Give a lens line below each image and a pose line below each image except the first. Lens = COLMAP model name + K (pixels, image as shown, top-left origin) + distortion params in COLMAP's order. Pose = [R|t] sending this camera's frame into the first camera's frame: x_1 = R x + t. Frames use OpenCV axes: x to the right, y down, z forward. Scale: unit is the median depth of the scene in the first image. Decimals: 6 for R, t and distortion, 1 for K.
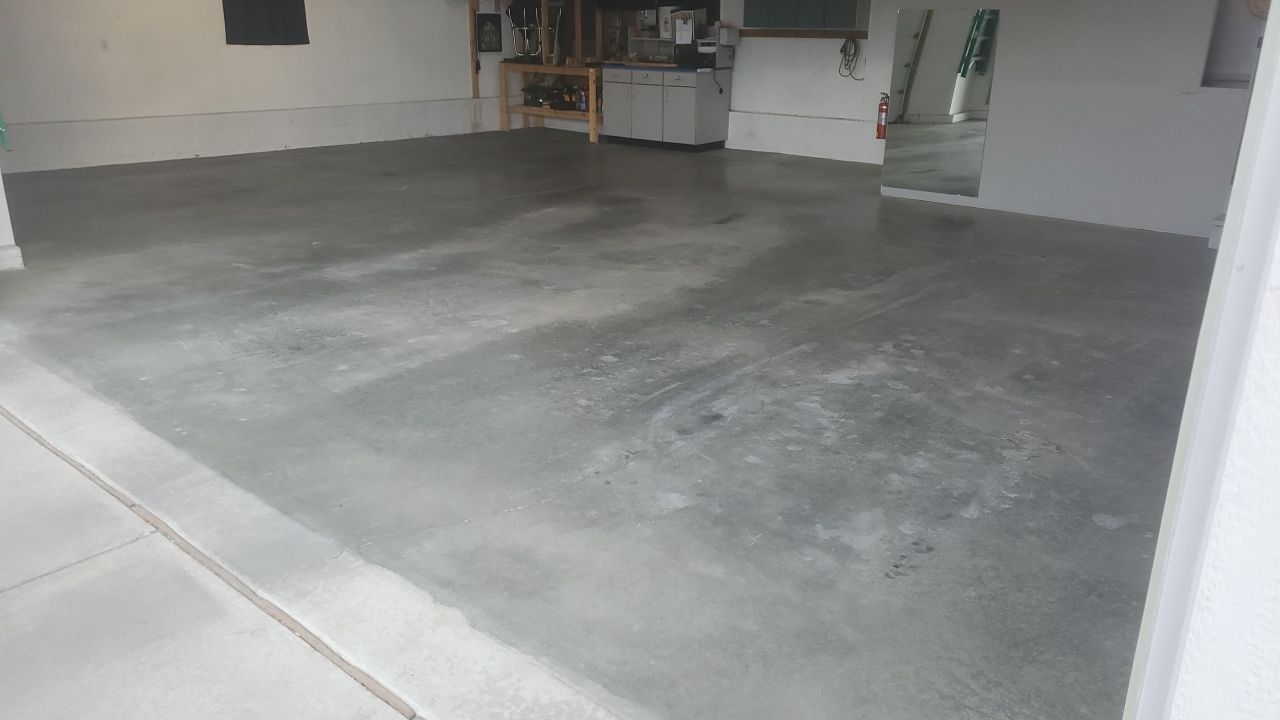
lens RADIAL K [[976.4, 0, 640.0], [0, 976.4, 360.0], [0, 0, 1]] dist [-0.000568, 0.006203]
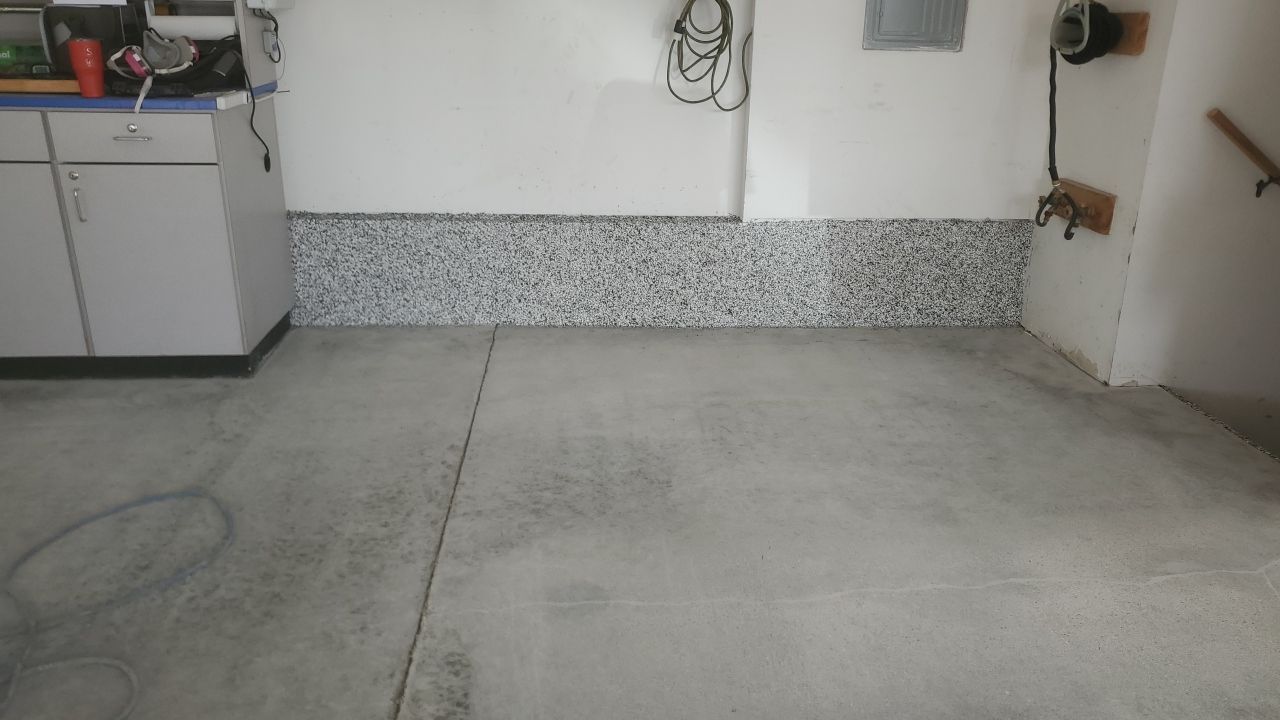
lens RADIAL K [[946.2, 0, 660.9], [0, 946.2, 362.6], [0, 0, 1]] dist [0.126942, -0.178314]
pose [[0.698403, -0.240975, 0.673917, -0.052147], [0.224085, 0.967895, 0.113866, -0.218912], [-0.679720, 0.071491, 0.729979, 0.690404]]
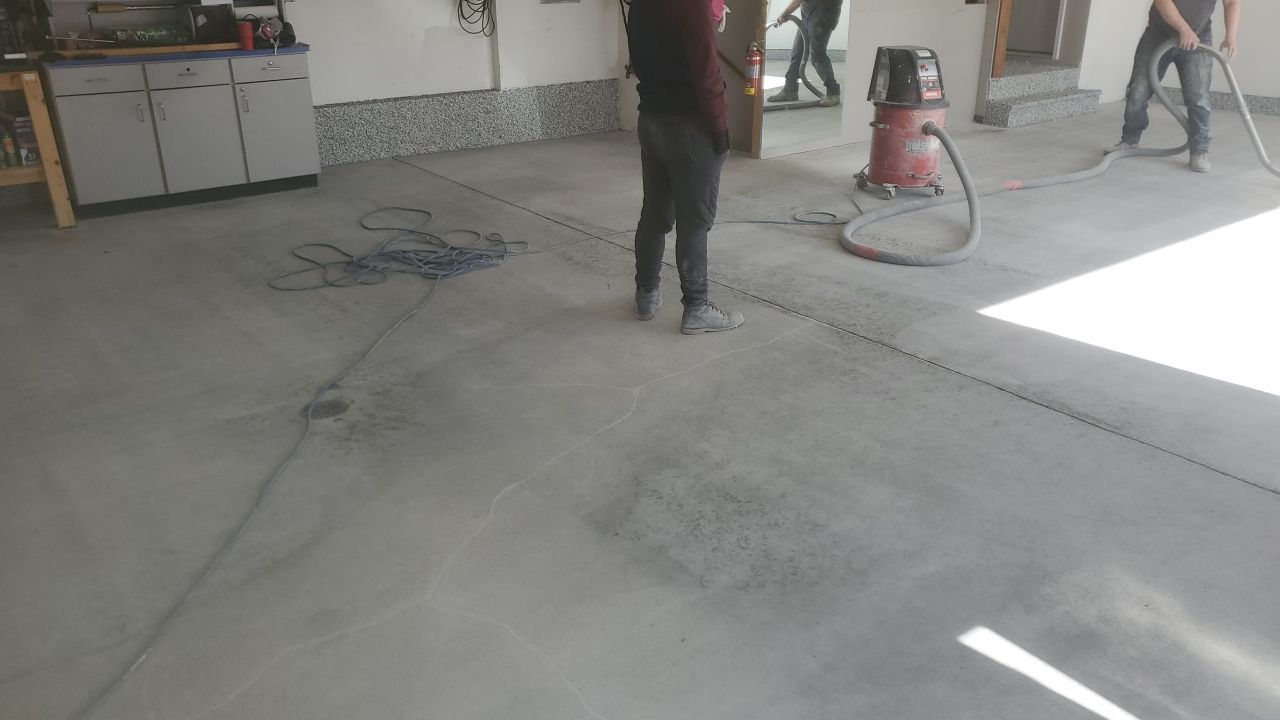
lens RADIAL K [[976.4, 0, 640.0], [0, 976.4, 360.0], [0, 0, 1]] dist [-0.000568, 0.006203]
pose [[0.205440, -0.394639, 0.895575, -0.486420], [0.324688, 0.890749, 0.318031, -0.240789], [-0.923240, 0.225446, 0.311130, 0.643447]]
